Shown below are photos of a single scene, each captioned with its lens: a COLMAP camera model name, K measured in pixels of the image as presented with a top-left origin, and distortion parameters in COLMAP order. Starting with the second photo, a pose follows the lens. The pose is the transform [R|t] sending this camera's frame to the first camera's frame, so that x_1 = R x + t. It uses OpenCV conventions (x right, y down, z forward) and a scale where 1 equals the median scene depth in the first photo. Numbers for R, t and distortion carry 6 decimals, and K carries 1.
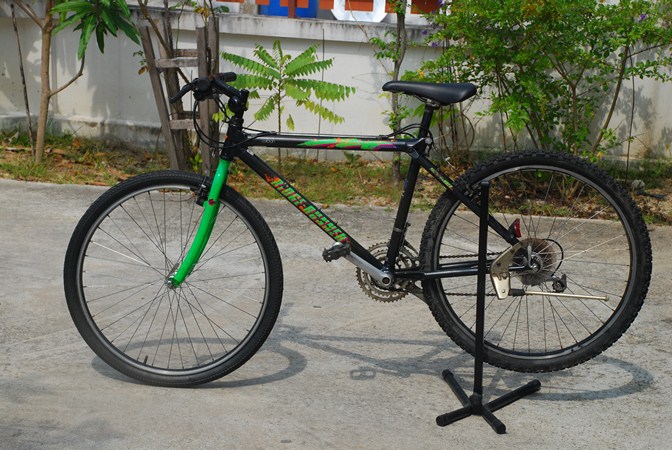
lens RADIAL K [[1463.6, 0, 336.0], [0, 1463.6, 225.0], [0, 0, 1]] dist [0.238726, 0.057250]
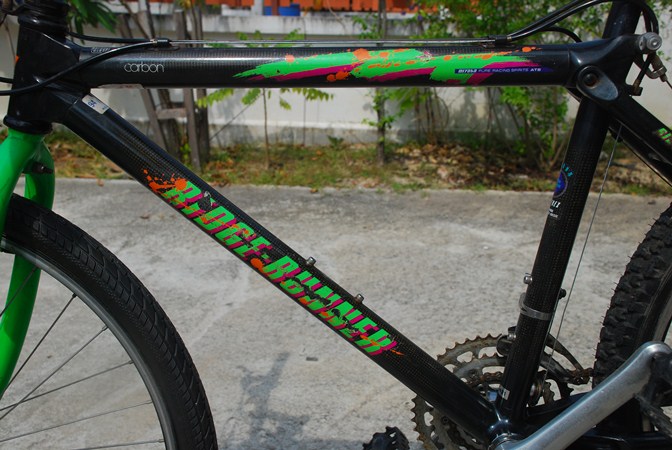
lens RADIAL K [[641.3, 0, 336.0], [0, 641.3, 225.0], [0, 0, 1]] dist [-0.006184, 0.001549]
pose [[0.998615, -0.043498, 0.029606, -0.009269], [0.041223, 0.996438, 0.073569, -0.030593], [-0.032700, -0.072247, 0.996851, 0.839547]]
